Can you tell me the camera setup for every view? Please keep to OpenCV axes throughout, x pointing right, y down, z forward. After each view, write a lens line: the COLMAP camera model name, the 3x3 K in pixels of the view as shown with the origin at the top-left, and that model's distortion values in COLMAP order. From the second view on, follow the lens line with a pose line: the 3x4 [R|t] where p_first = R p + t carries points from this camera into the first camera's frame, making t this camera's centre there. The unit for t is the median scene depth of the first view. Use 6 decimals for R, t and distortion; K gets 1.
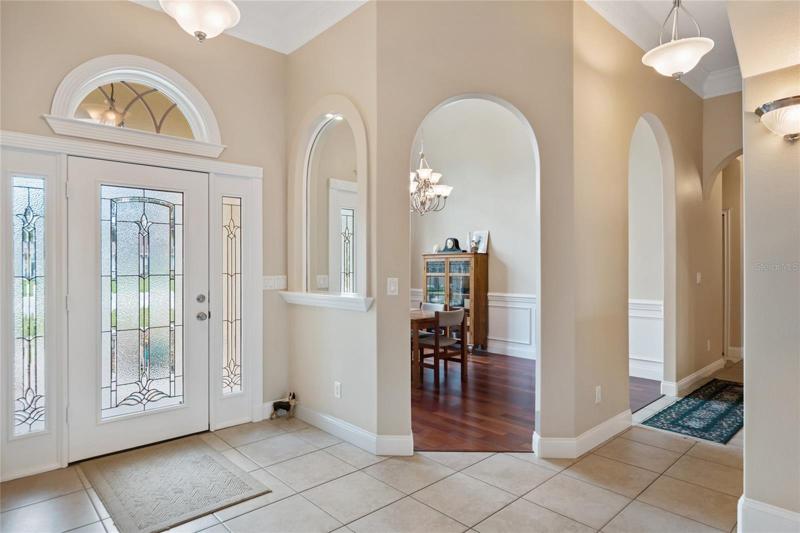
lens RADIAL K [[463.2, 0, 396.4], [0, 463.2, 264.1], [0, 0, 1]] dist [0.001085, -0.001337]
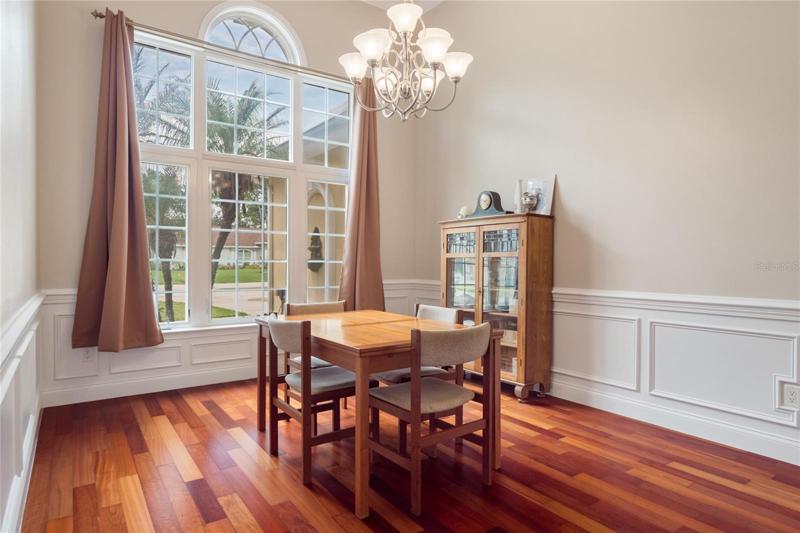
lens RADIAL K [[463.2, 0, 397.1], [0, 463.2, 261.6], [0, 0, 1]] dist [0.001085, -0.001337]
pose [[0.989304, 0.006688, -0.145714, 0.164231], [-0.006361, 0.999976, 0.002709, 0.052539], [0.145728, -0.001753, 0.989323, 0.750355]]
